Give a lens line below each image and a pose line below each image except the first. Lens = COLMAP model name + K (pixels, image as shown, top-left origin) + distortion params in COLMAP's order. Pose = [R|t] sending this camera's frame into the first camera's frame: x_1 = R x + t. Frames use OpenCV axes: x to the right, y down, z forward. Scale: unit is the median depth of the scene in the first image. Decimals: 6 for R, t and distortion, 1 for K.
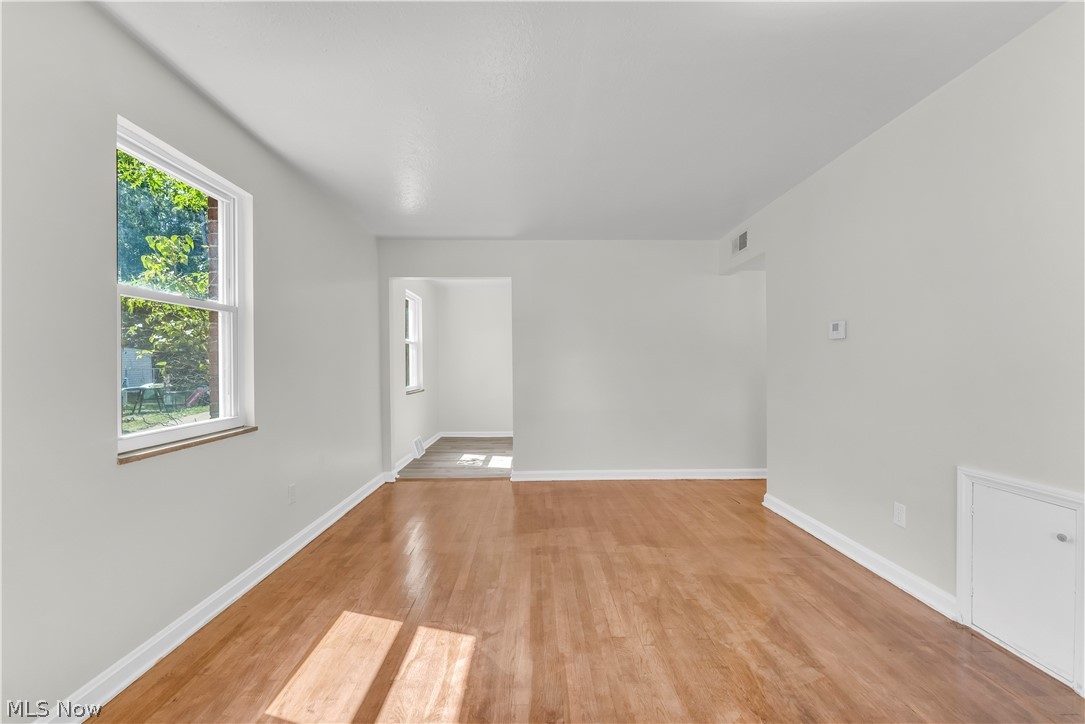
lens RADIAL K [[440.7, 0, 544.4], [0, 440.7, 366.1], [0, 0, 1]] dist [-0.000112, -0.000809]
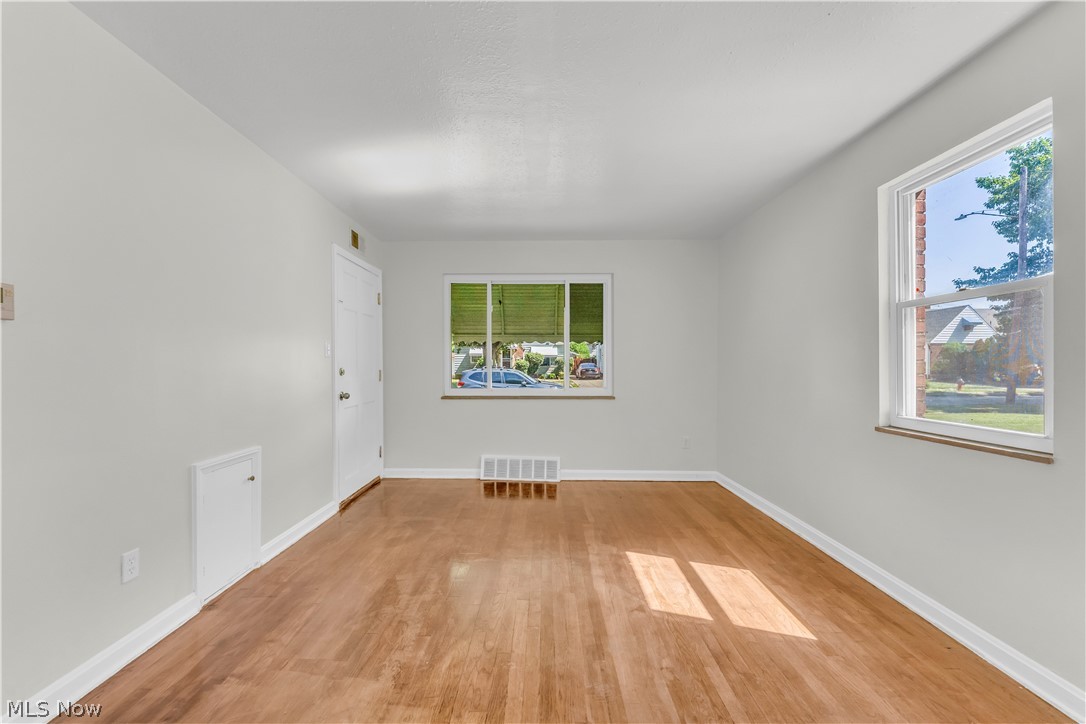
lens RADIAL K [[441.1, 0, 541.4], [0, 441.1, 360.7], [0, 0, 1]] dist [-0.000112, -0.000809]
pose [[-0.999525, 0.009832, 0.029207, 0.073861], [0.009691, 0.999941, -0.004944, -0.009237], [-0.029254, -0.004658, -0.999561, 1.976124]]
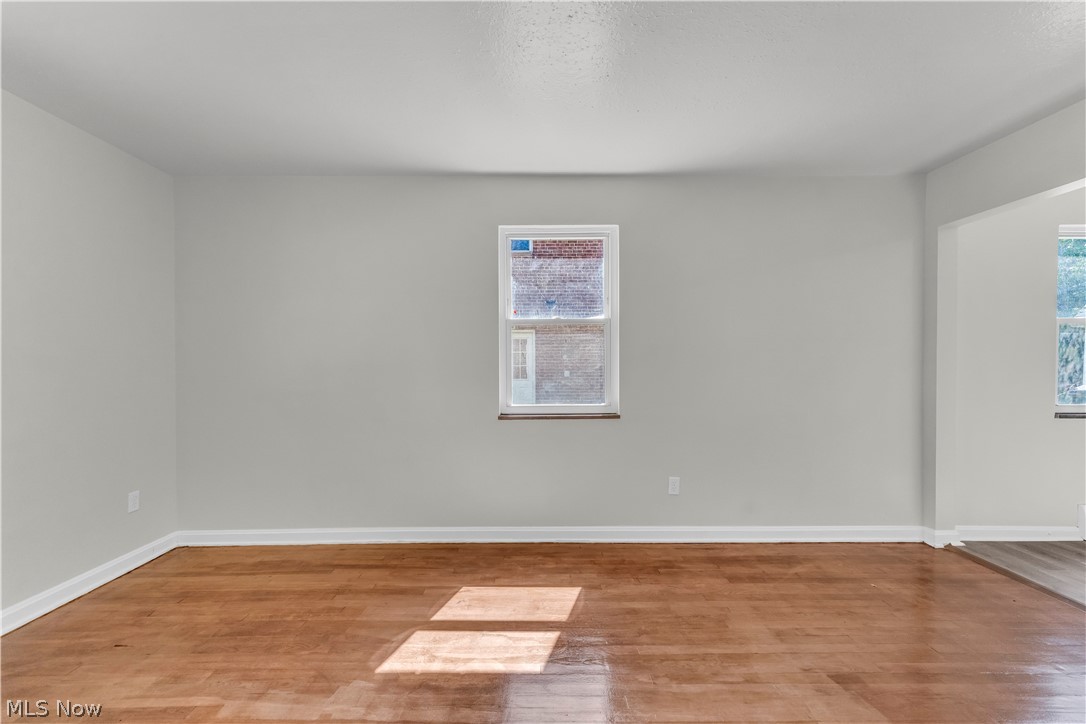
lens RADIAL K [[441.1, 0, 528.4], [0, 441.1, 367.2], [0, 0, 1]] dist [-0.000112, -0.000809]
pose [[-0.022989, 0.012318, -0.999660, 0.672644], [-0.002263, 0.999921, 0.012373, -0.010802], [0.999733, 0.002546, -0.022960, 0.922950]]
